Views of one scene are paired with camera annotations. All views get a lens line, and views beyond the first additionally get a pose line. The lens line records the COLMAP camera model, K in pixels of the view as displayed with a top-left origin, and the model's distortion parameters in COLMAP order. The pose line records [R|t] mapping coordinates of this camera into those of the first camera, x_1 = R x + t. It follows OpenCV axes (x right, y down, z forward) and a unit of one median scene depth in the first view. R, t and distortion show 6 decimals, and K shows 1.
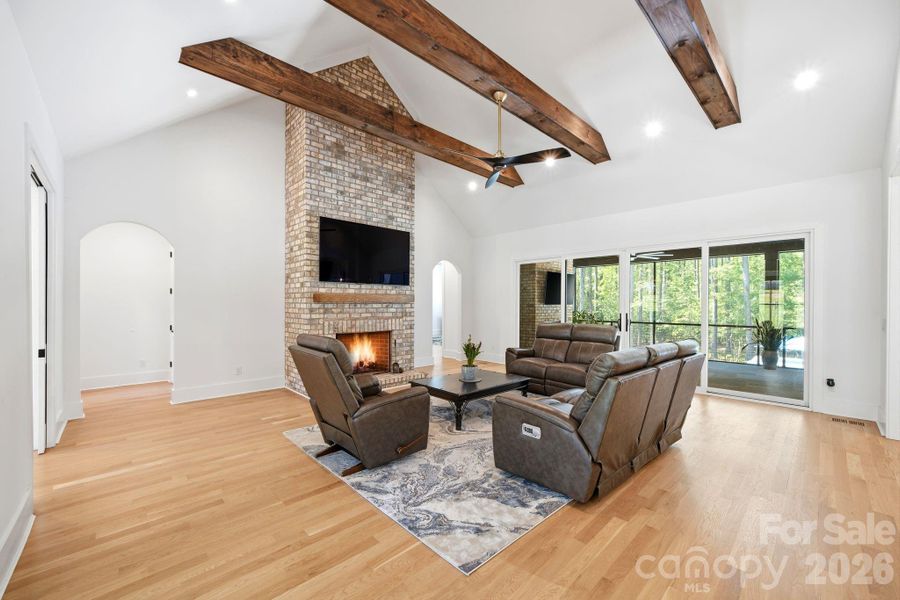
lens RADIAL K [[358.7, 0, 439.1], [0, 358.7, 303.8], [0, 0, 1]] dist [0.001340, 0.000087]
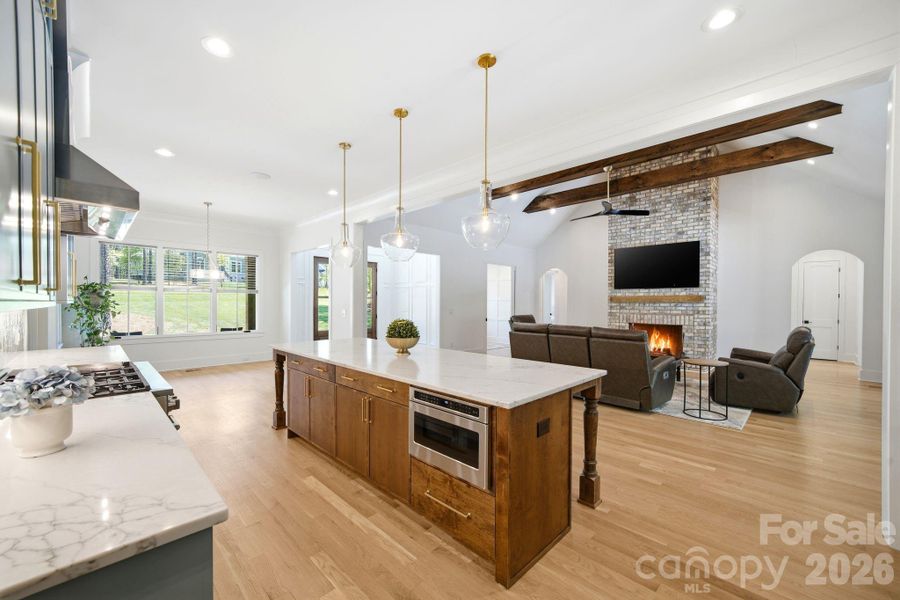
lens RADIAL K [[358.2, 0, 448.8], [0, 358.2, 305.2], [0, 0, 1]] dist [-0.002357, -0.000128]
pose [[0.041144, 0.005605, -0.999137, 1.089450], [-0.003878, 0.999978, 0.005450, 0.003107], [0.999146, 0.003650, 0.041165, 0.163378]]
